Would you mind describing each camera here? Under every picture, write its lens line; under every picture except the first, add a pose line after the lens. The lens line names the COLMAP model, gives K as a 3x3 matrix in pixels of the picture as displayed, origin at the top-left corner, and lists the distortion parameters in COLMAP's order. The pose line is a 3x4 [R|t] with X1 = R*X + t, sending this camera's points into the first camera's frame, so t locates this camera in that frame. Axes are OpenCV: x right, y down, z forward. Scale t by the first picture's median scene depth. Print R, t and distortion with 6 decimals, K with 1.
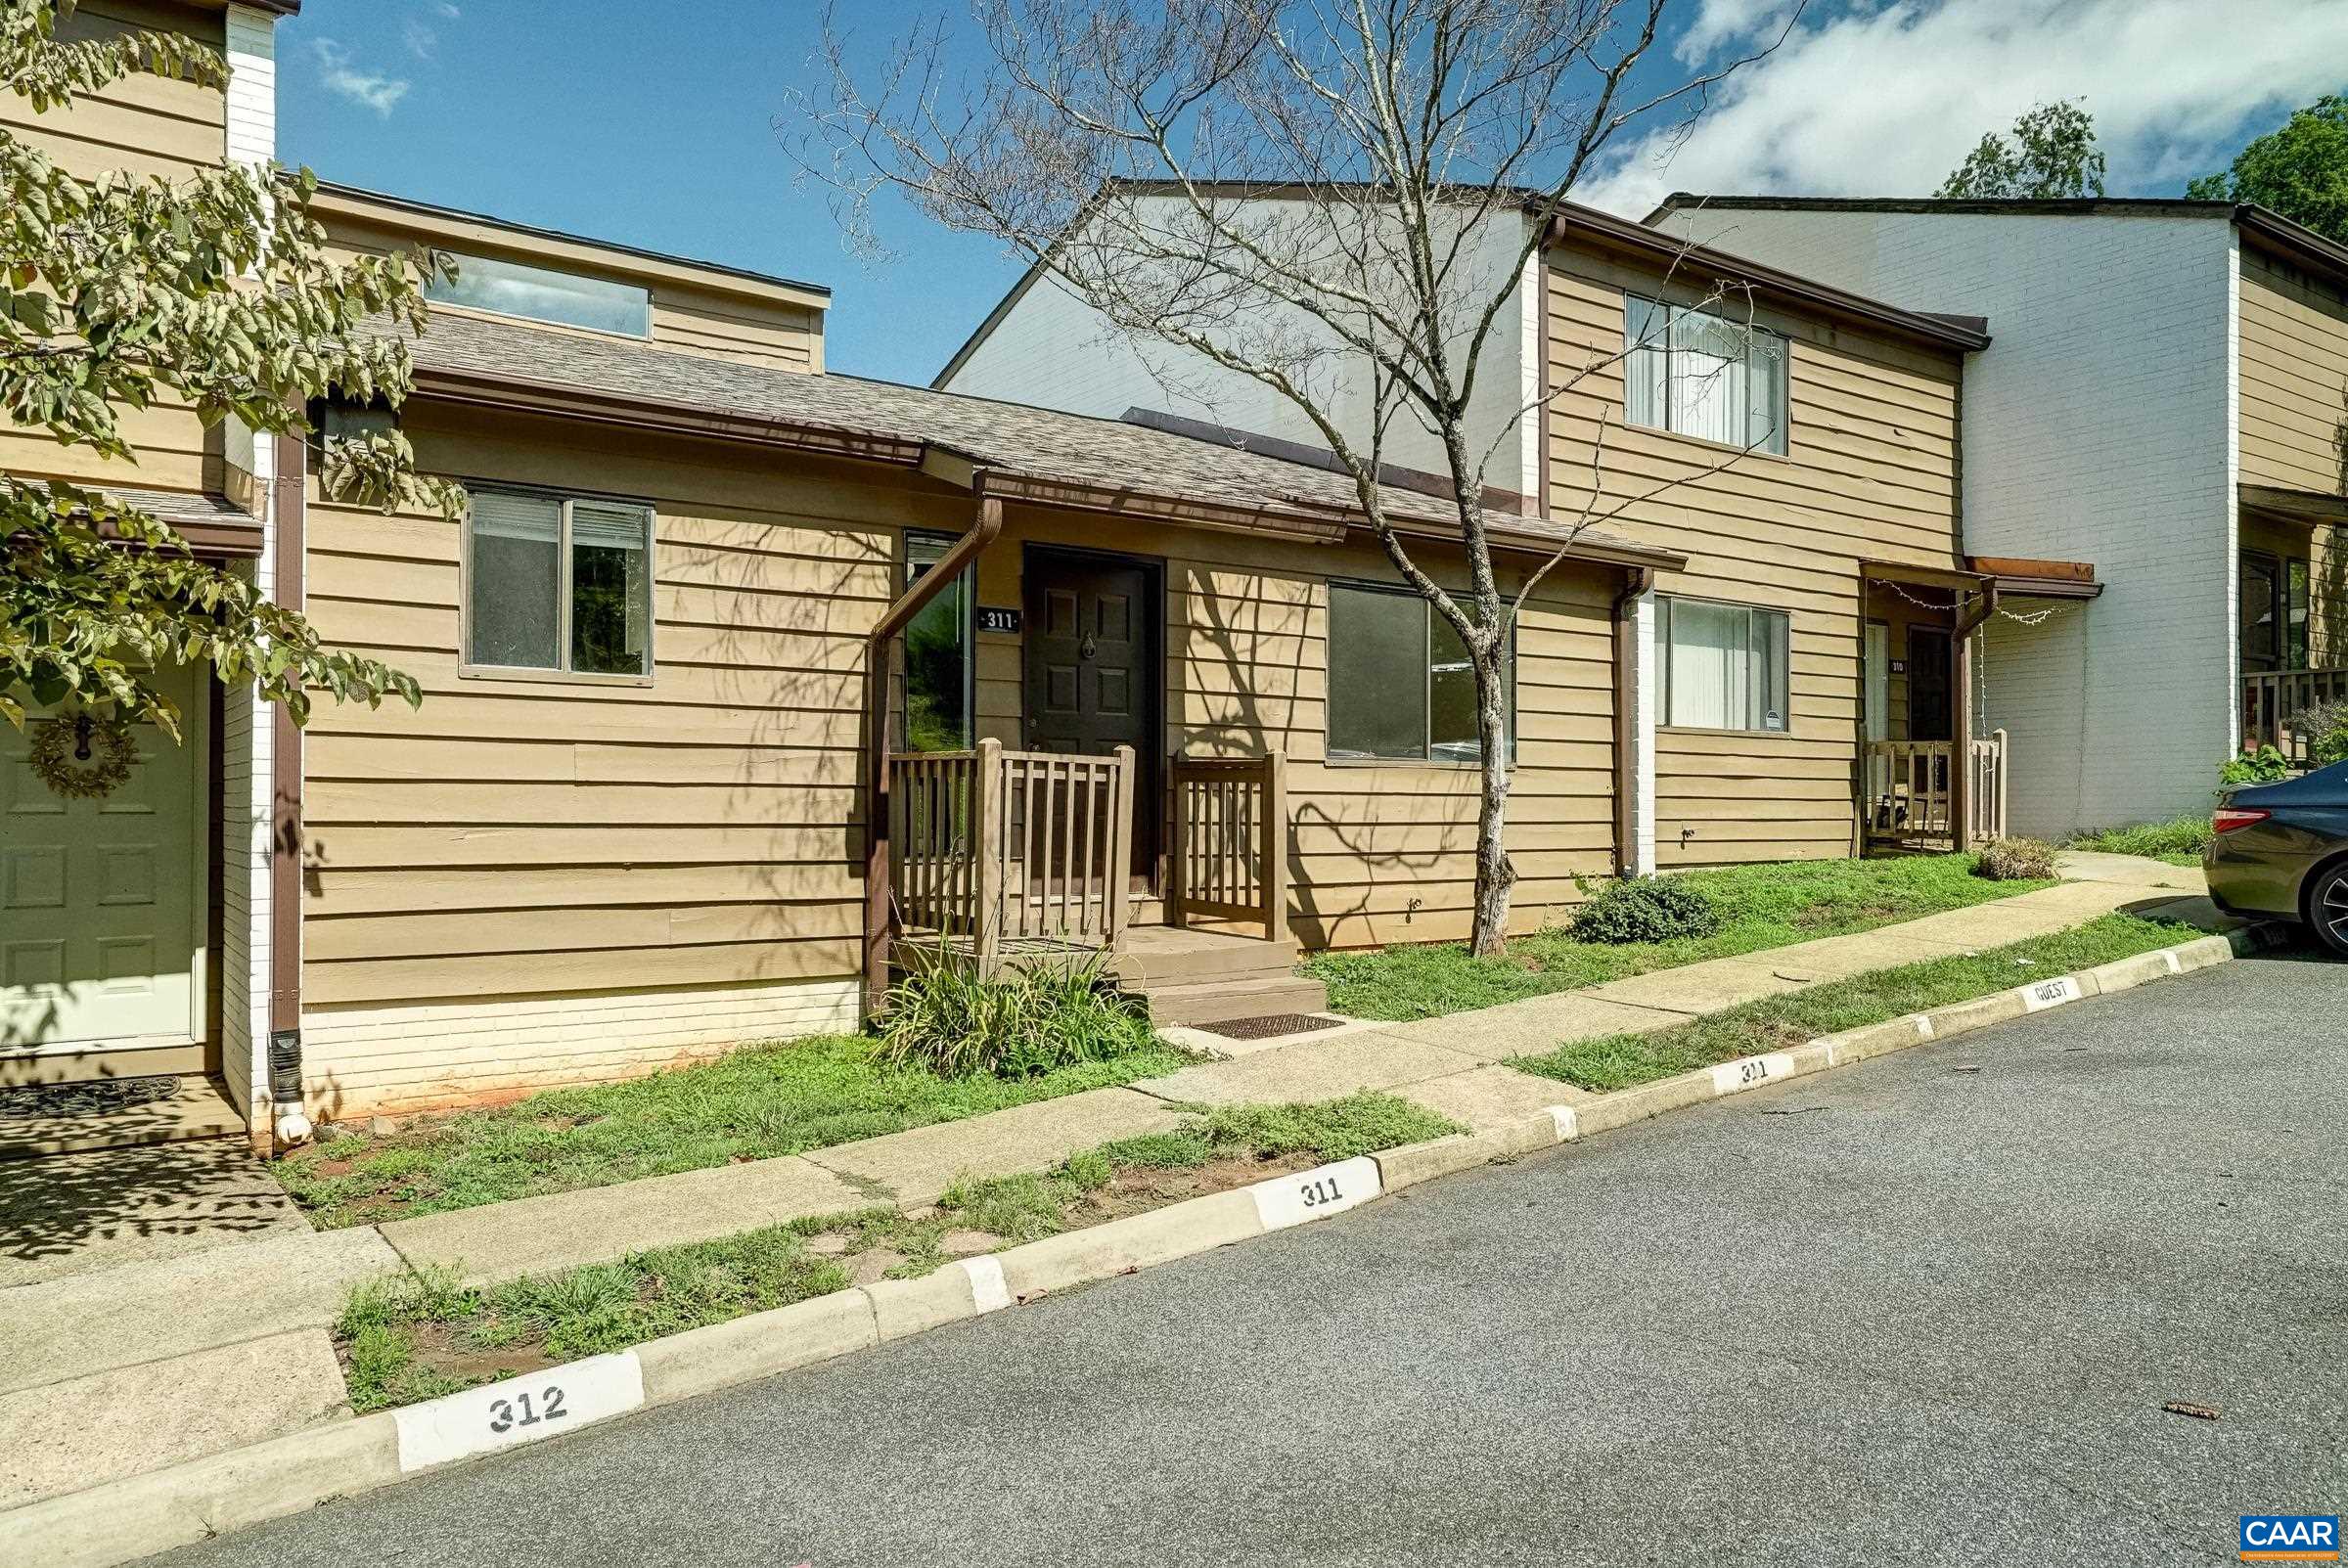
lens RADIAL K [[1624.5, 0, 1174.0], [0, 1624.5, 784.0], [0, 0, 1]] dist [-0.041129, 0.082602]
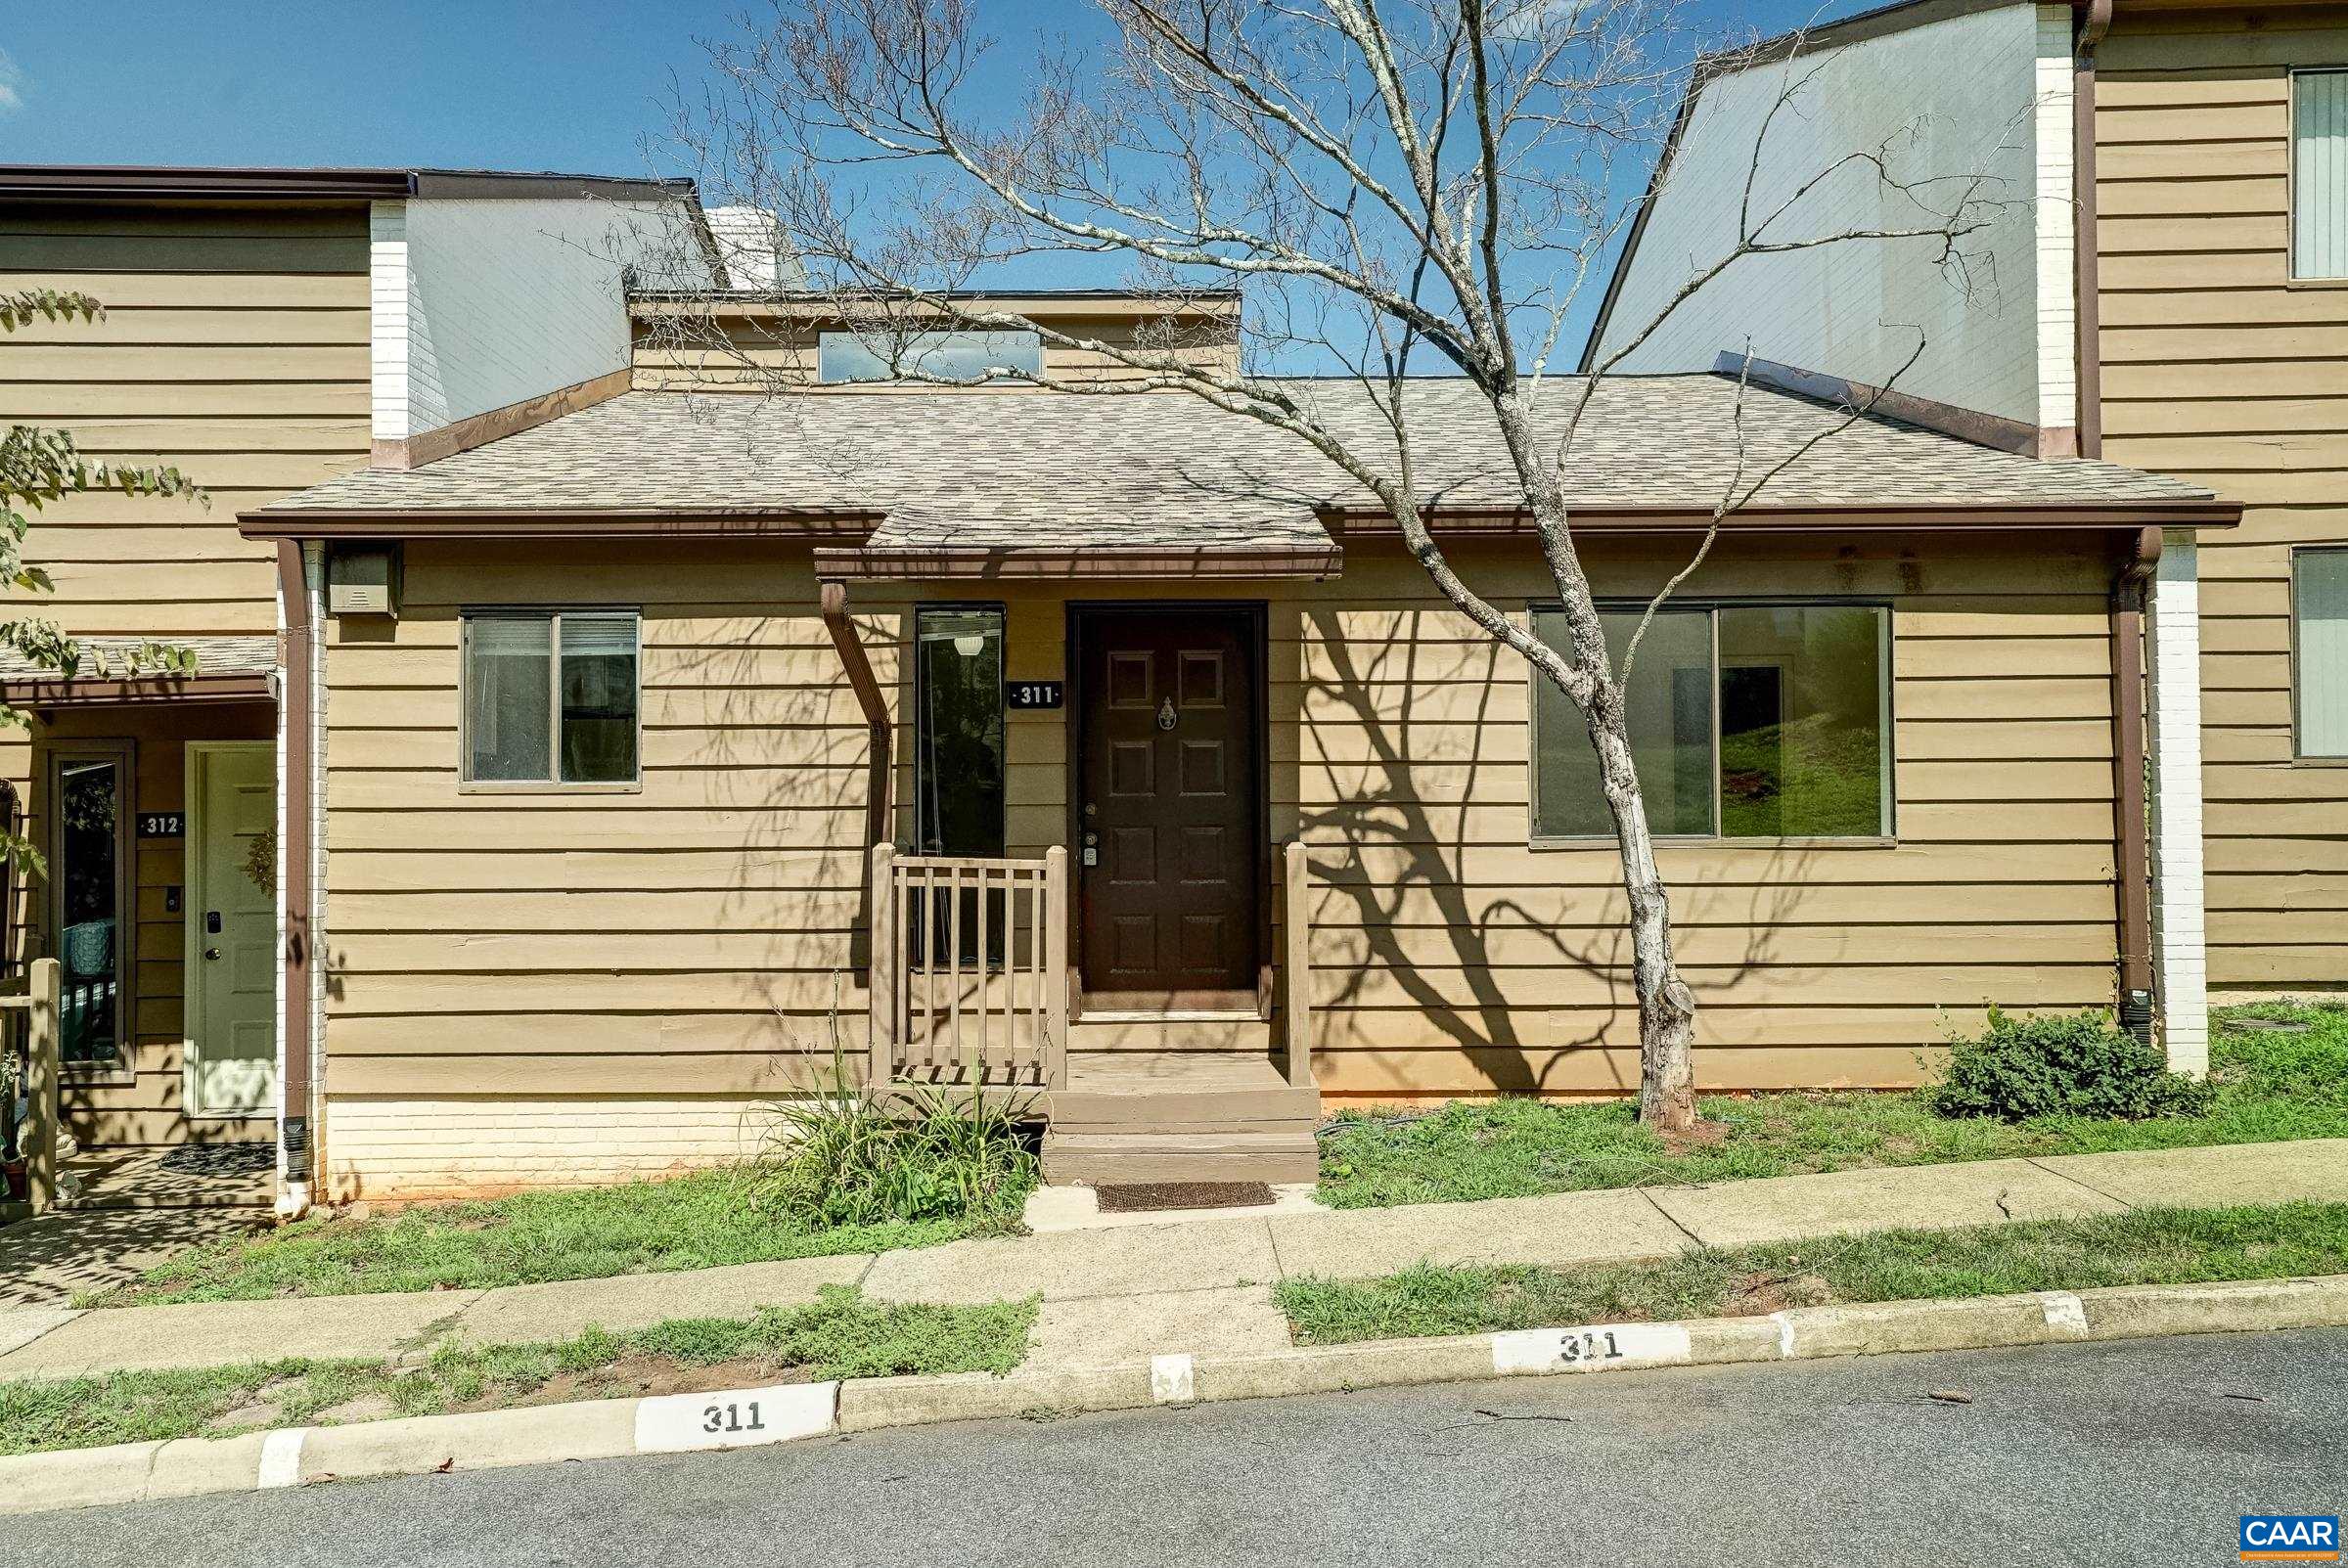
lens RADIAL K [[1895.1, 0, 1174.0], [0, 1895.1, 784.0], [0, 0, 1]] dist [0.013423, 0.048638]
pose [[0.810864, -0.023634, -0.584757, 0.602707], [0.018855, 0.999721, -0.014260, -0.040872], [0.584930, 0.000537, 0.811083, 0.232428]]
